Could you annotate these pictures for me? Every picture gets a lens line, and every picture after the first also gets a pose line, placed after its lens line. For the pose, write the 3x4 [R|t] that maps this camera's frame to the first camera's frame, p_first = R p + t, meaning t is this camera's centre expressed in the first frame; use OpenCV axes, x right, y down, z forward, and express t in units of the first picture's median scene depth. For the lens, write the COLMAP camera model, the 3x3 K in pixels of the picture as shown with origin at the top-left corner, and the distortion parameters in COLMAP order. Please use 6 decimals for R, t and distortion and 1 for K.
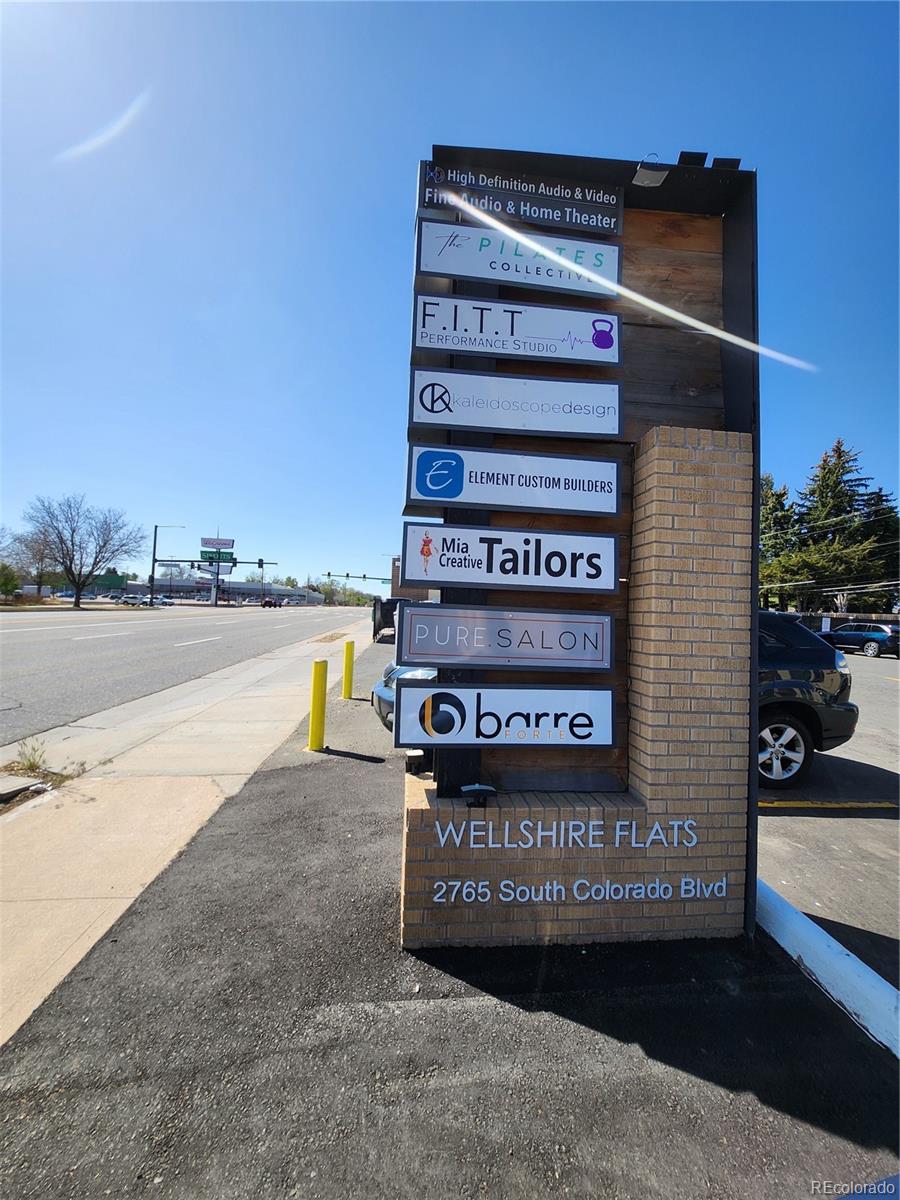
lens RADIAL K [[475.4, 0, 447.1], [0, 475.4, 597.3], [0, 0, 1]] dist [-0.013902, -0.000124]
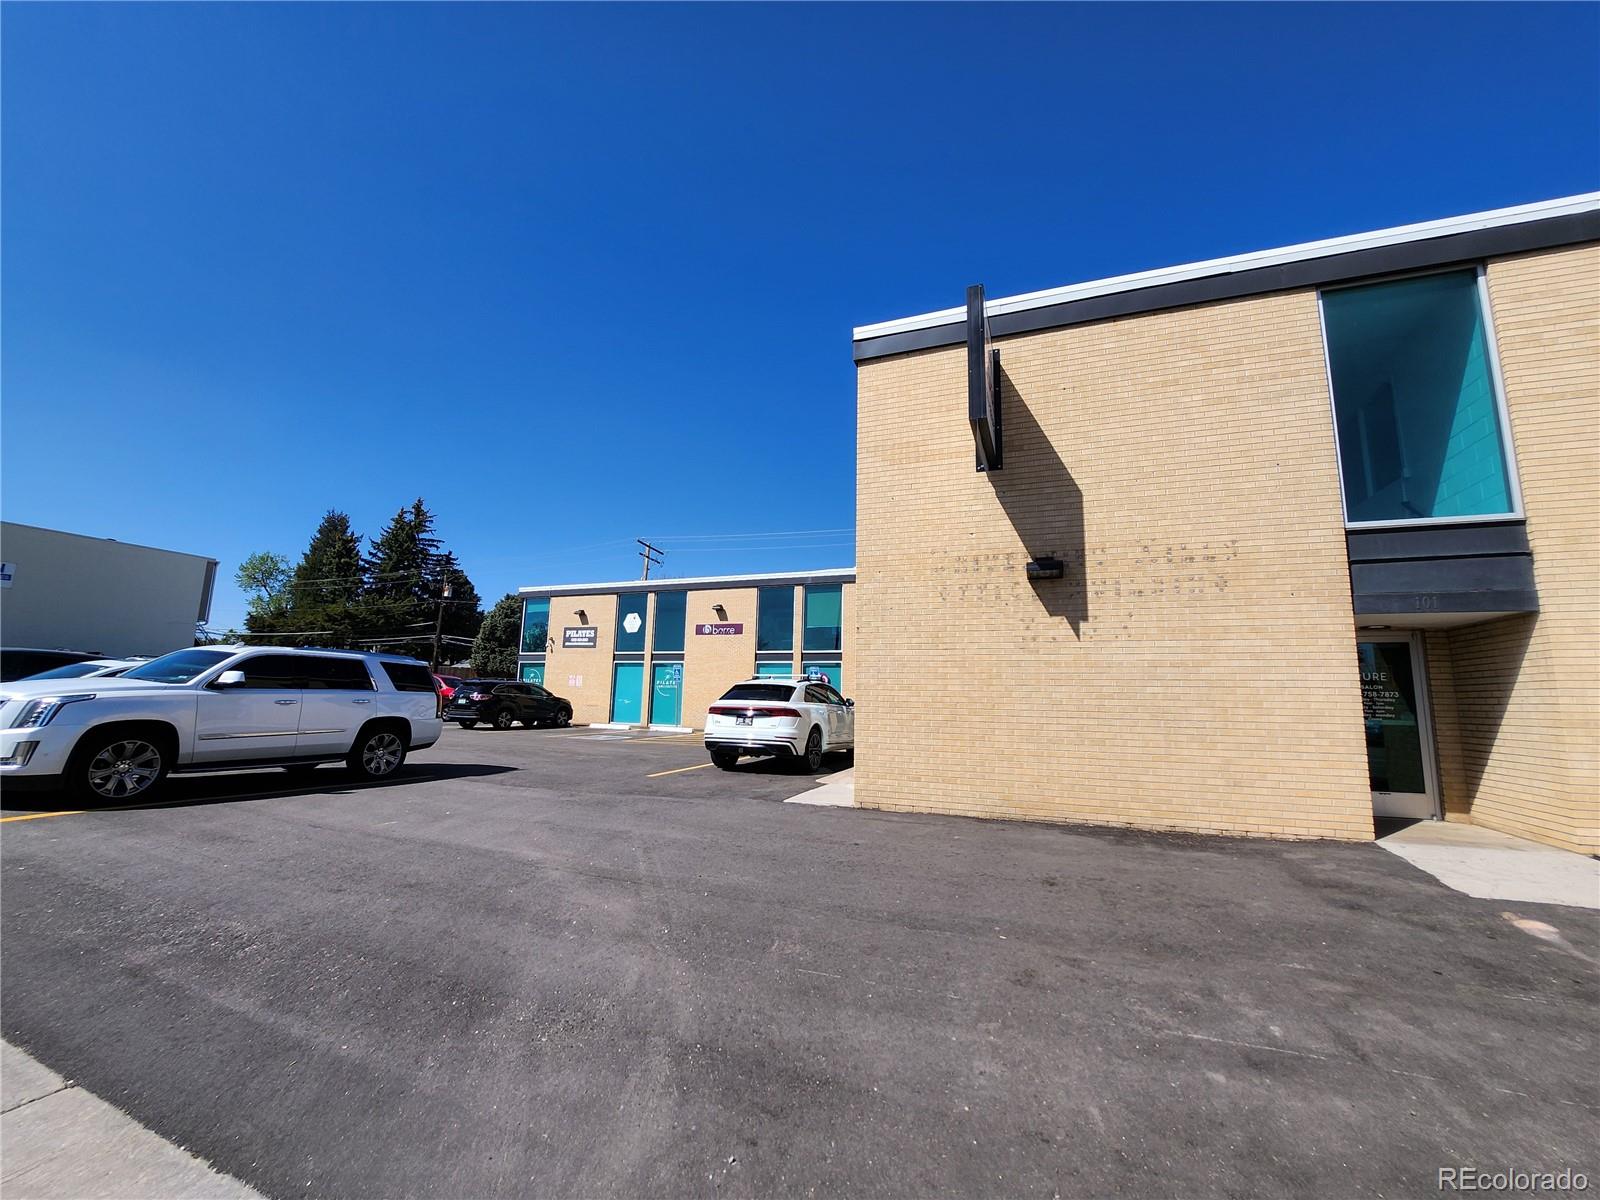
lens RADIAL K [[633.8, 0, 811.1], [0, 633.8, 599.1], [0, 0, 1]] dist [-0.013902, -0.000124]
pose [[0.443138, 0.112536, 0.889362, -0.007662], [-0.045759, 0.993635, -0.102930, -0.007796], [-0.895285, 0.004916, 0.445467, -0.420343]]
